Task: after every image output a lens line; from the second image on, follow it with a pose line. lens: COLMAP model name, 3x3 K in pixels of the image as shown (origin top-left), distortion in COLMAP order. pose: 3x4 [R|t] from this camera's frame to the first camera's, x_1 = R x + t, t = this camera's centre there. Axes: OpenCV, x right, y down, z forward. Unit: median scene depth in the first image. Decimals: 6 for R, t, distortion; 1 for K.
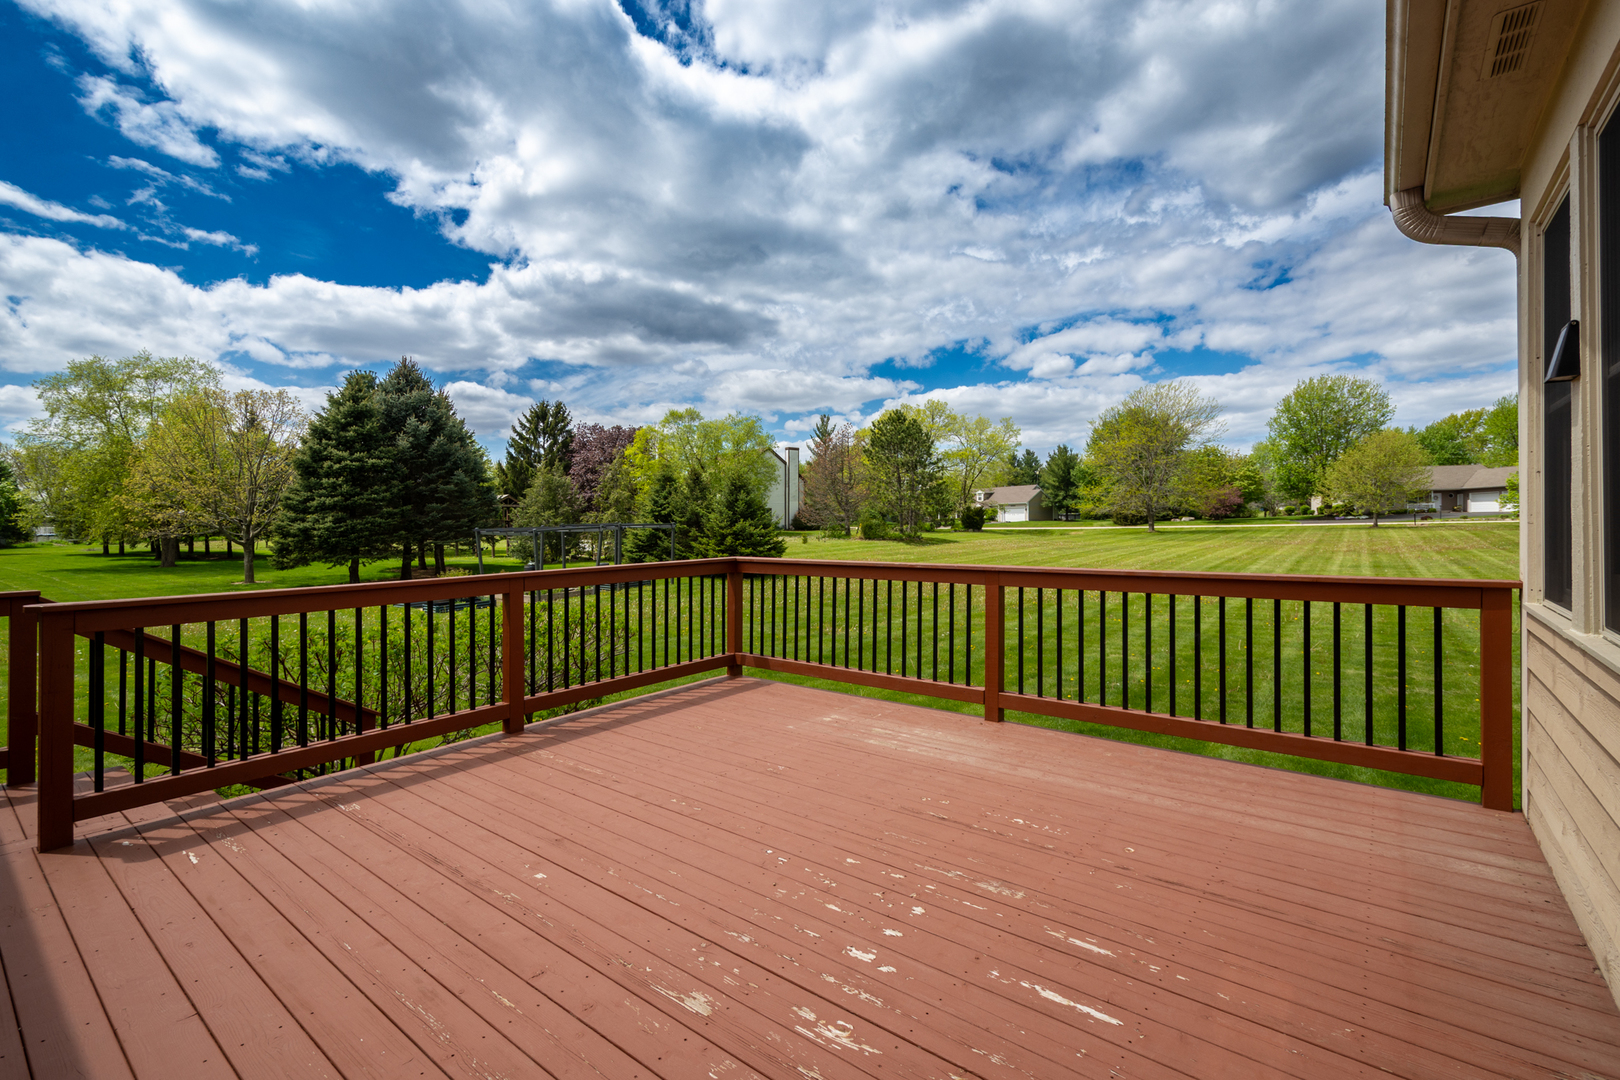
lens RADIAL K [[716.8, 0, 824.7], [0, 716.8, 513.7], [0, 0, 1]] dist [0.014527, -0.000170]
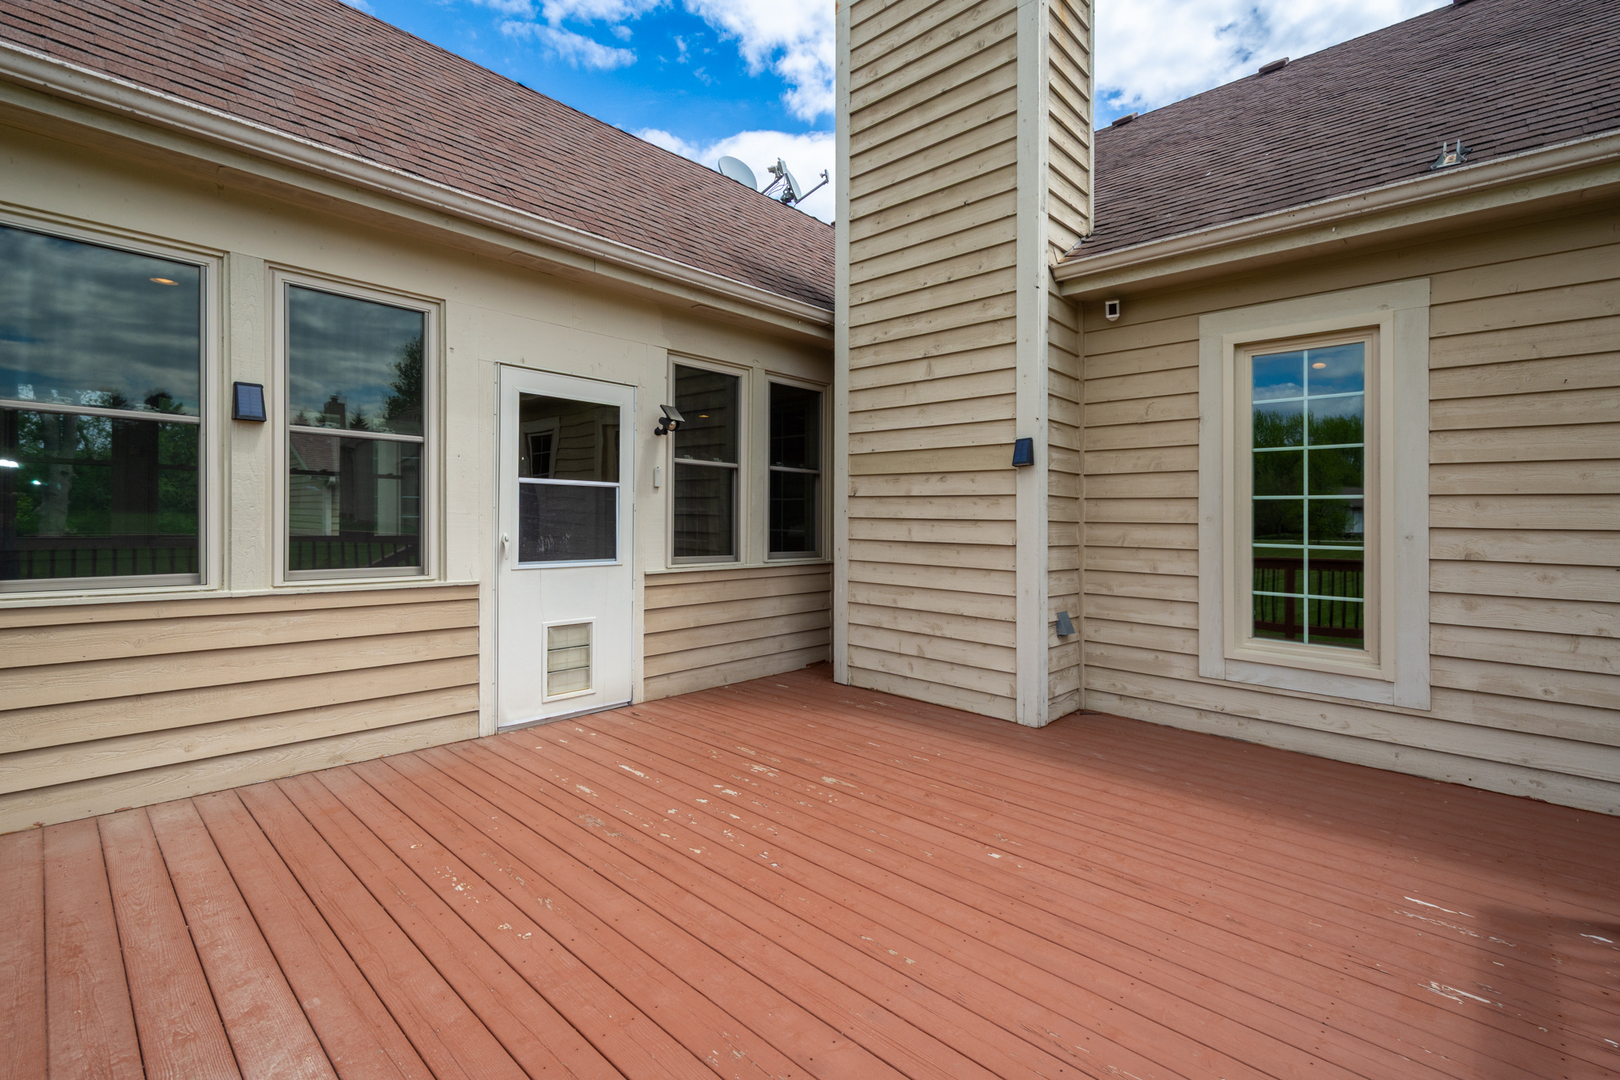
lens RADIAL K [[733.9, 0, 842.5], [0, 733.9, 527.7], [0, 0, 1]] dist [0.002605, 0.000273]
pose [[-0.996442, 0.001366, 0.084269, -0.230530], [0.000960, 0.999988, -0.004849, 0.024969], [-0.084275, -0.004751, -0.996431, 1.792635]]
